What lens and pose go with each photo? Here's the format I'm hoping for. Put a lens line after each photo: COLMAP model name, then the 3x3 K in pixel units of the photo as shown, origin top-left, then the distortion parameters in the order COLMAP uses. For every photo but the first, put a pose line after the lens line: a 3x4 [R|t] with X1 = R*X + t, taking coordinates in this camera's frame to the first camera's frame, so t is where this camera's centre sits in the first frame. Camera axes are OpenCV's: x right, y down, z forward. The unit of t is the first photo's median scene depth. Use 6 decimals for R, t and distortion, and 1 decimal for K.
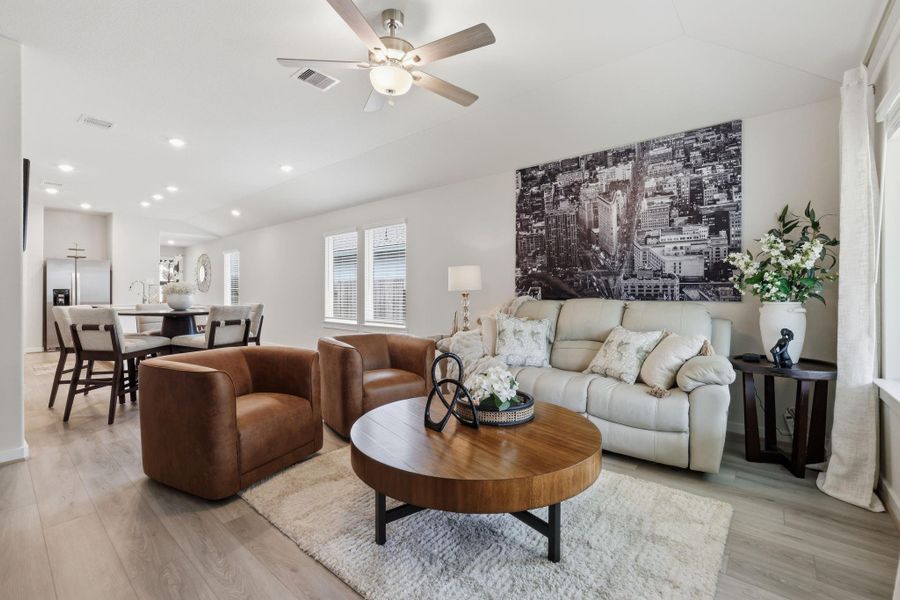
lens RADIAL K [[397.7, 0, 452.2], [0, 397.7, 295.4], [0, 0, 1]] dist [-0.033396, 0.000465]
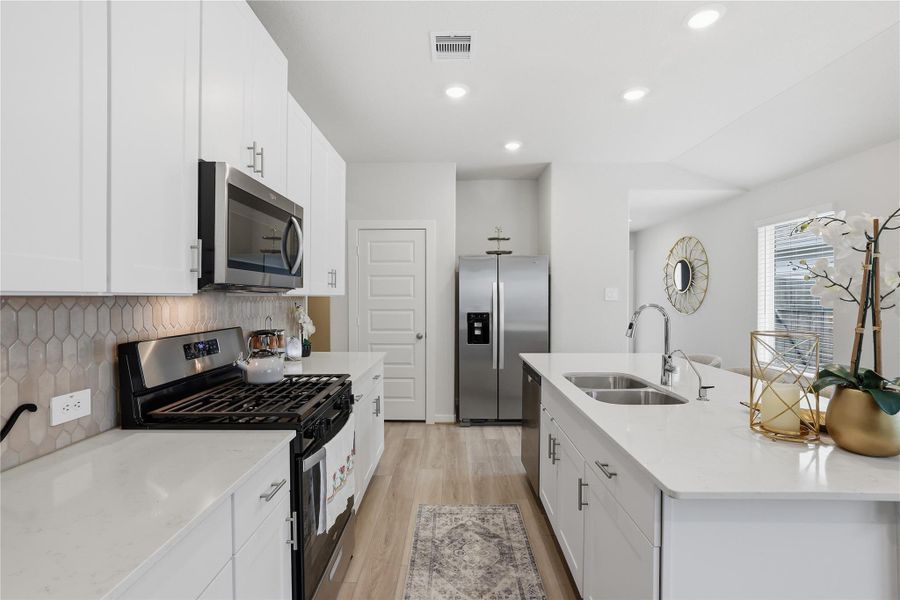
lens RADIAL K [[435.0, 0, 450.0], [0, 435.0, 300.0], [0, 0, 1]] dist [-0.020074, 0.000842]
pose [[0.642088, -0.016207, -0.766460, -0.554463], [0.000762, 0.999790, -0.020502, -0.020289], [0.766631, 0.012580, 0.641965, 0.557559]]
